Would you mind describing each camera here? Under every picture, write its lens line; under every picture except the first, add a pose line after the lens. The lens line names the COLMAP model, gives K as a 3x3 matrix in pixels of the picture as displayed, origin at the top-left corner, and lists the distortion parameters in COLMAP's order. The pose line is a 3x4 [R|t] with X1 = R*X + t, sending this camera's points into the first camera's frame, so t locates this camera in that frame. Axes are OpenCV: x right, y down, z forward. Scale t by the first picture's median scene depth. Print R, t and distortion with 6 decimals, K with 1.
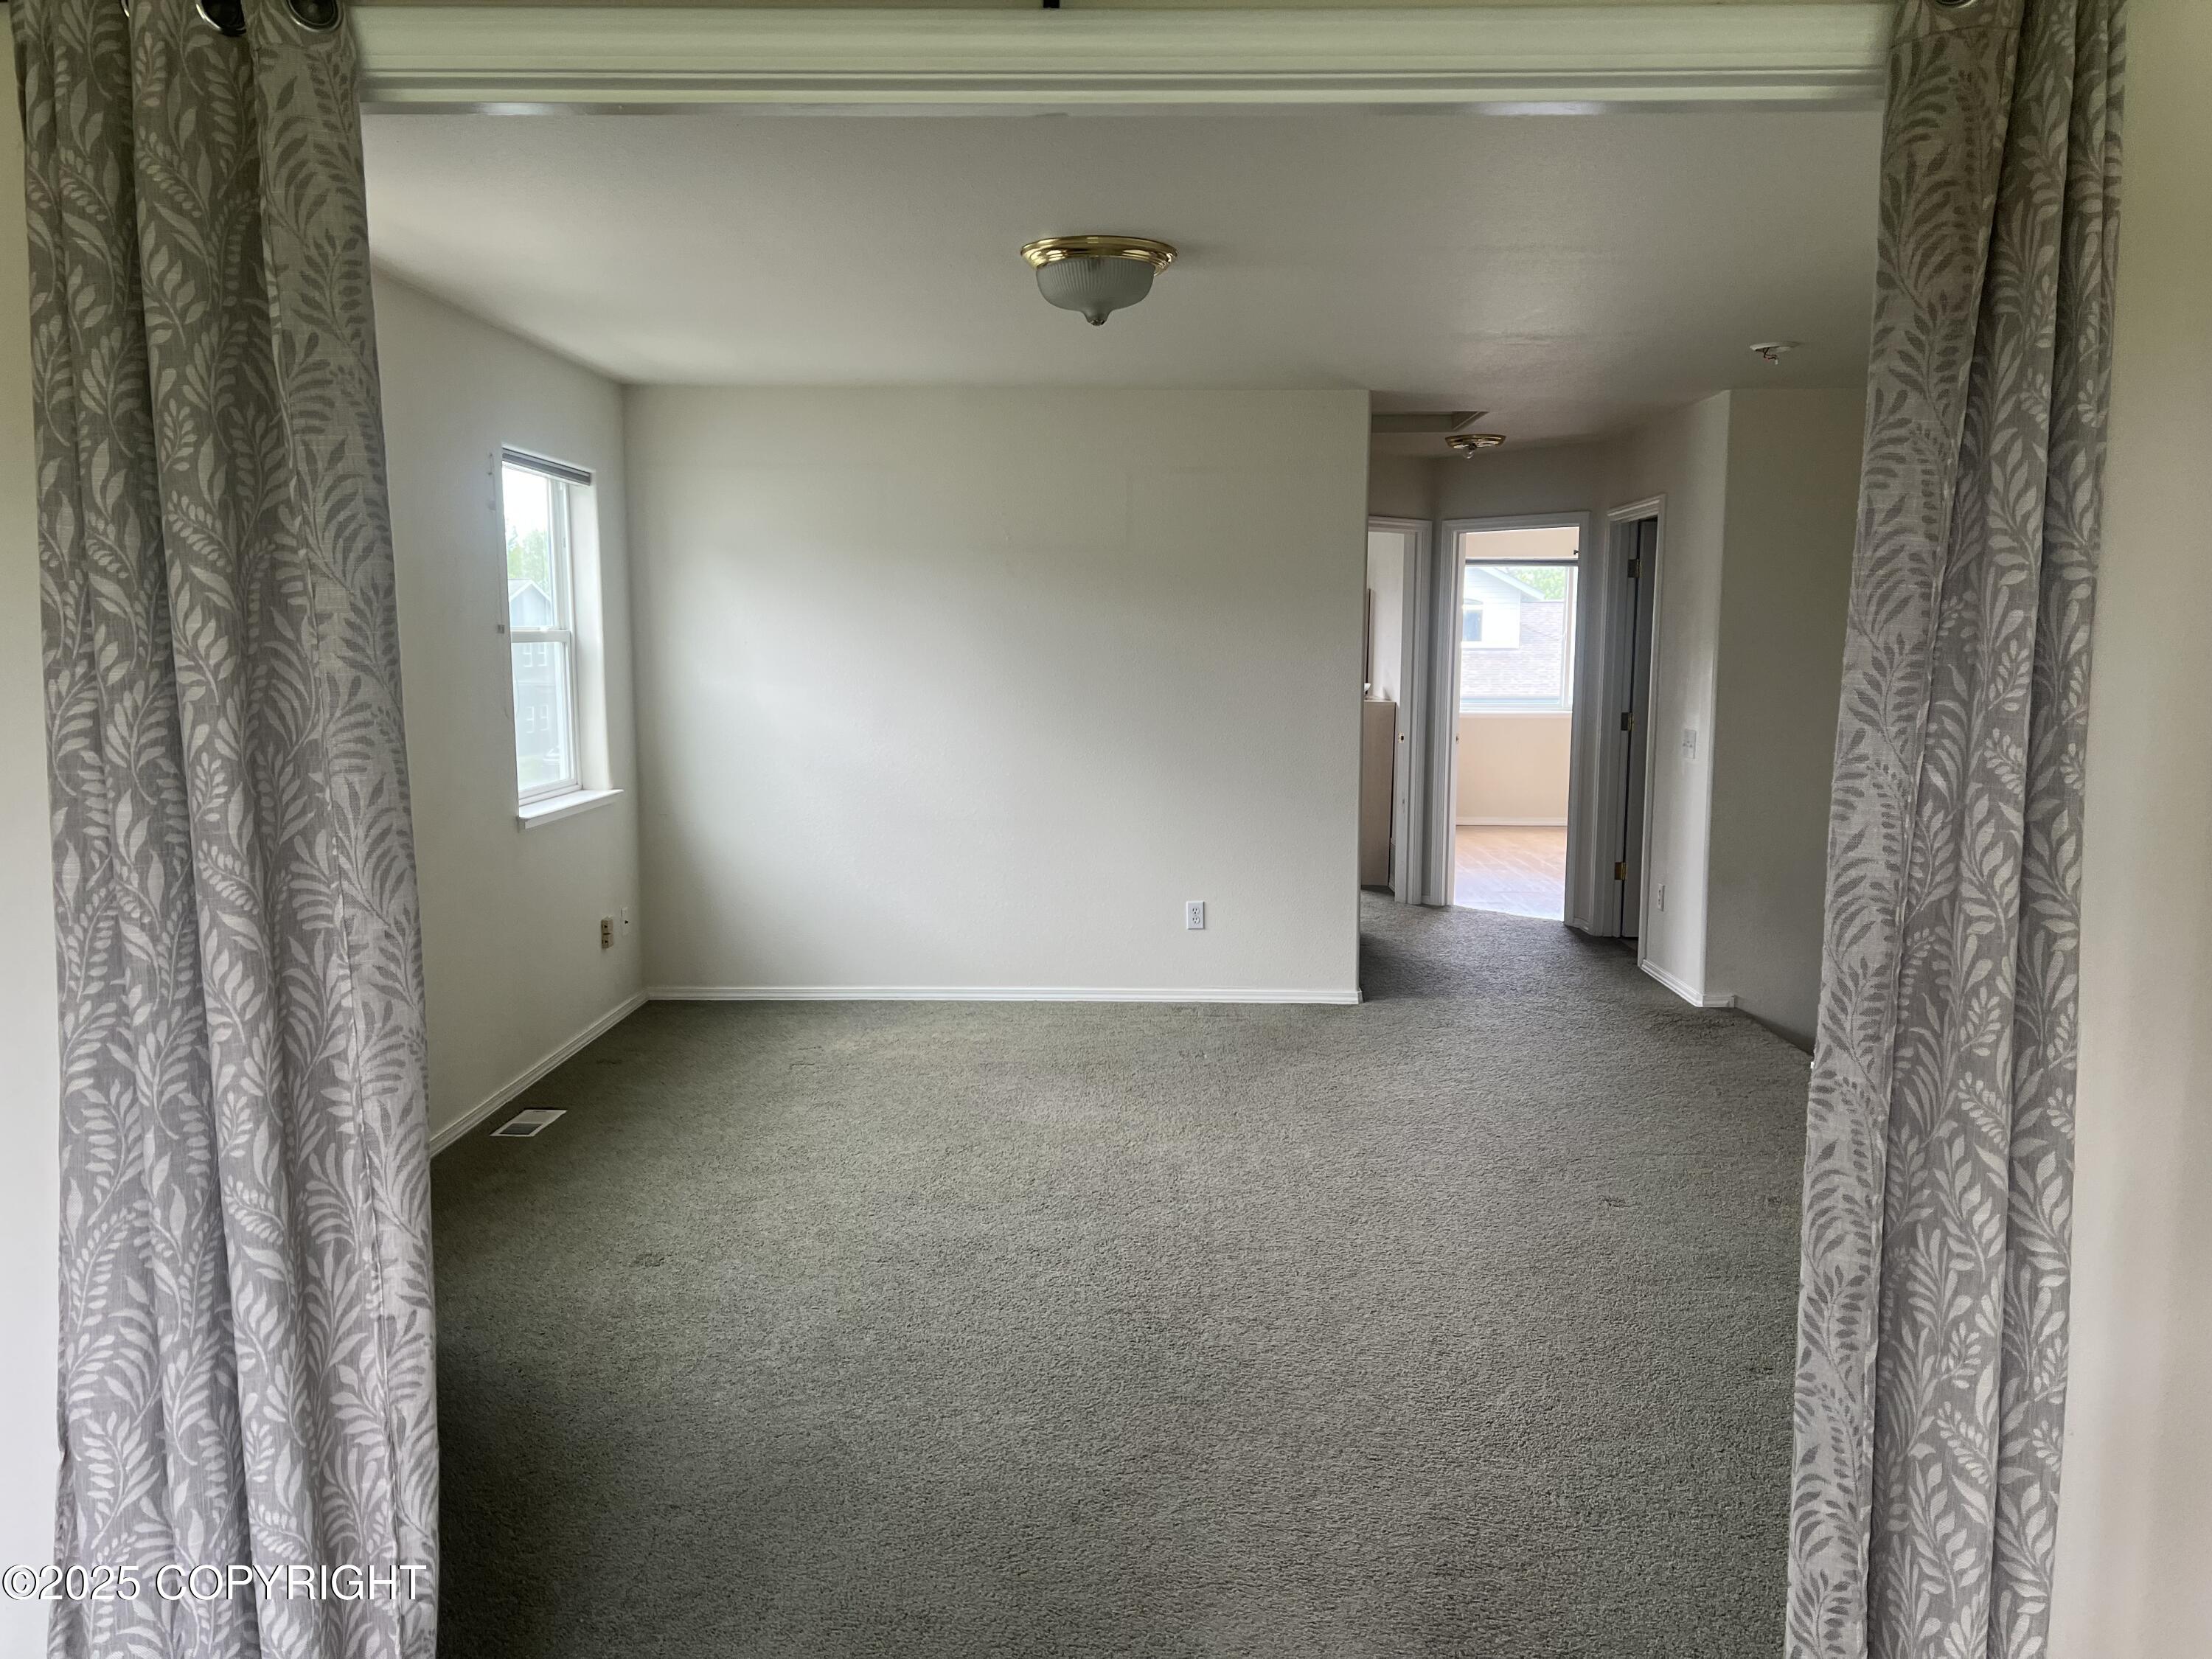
lens RADIAL K [[1667.6, 0, 1108.2], [0, 1667.6, 816.2], [0, 0, 1]] dist [0.039961, -0.042733]
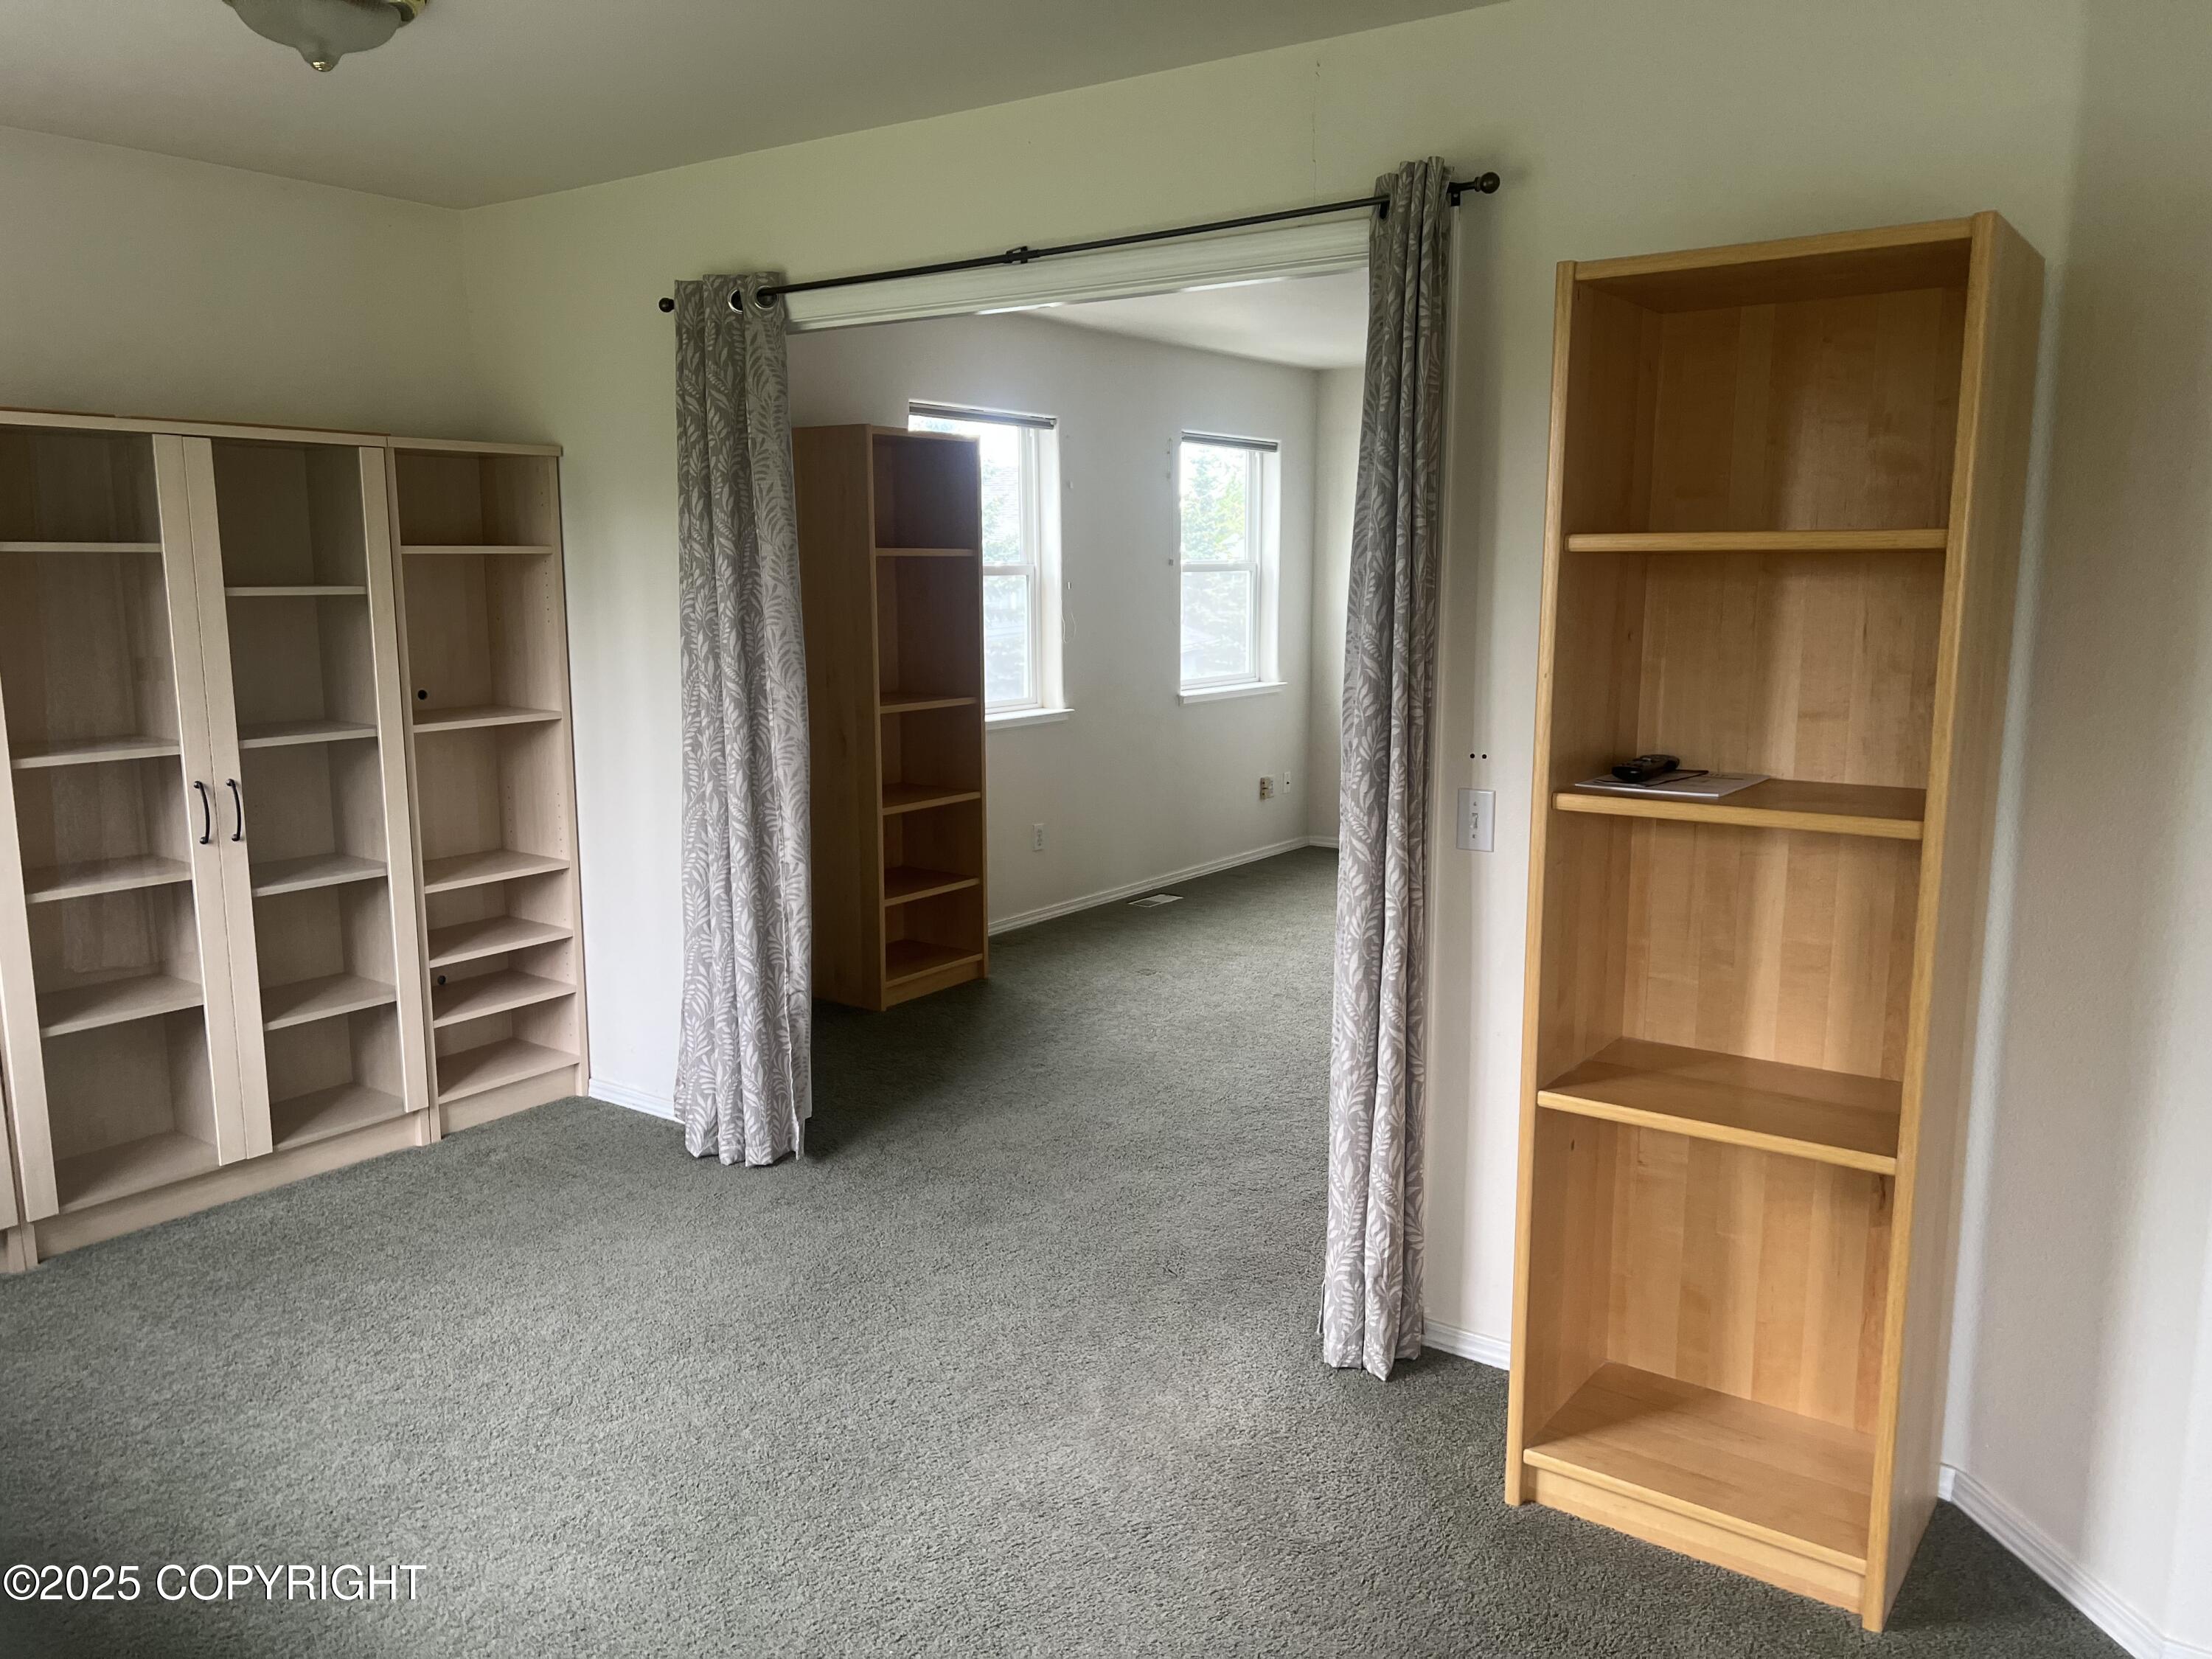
lens RADIAL K [[1667.6, 0, 1103.8], [0, 1667.6, 838.5], [0, 0, 1]] dist [0.039961, -0.042733]
pose [[0.823982, 0.089609, -0.559485, 1.281239], [-0.059481, 0.995639, 0.071864, 0.077150], [0.563485, -0.025936, 0.825719, -0.687888]]
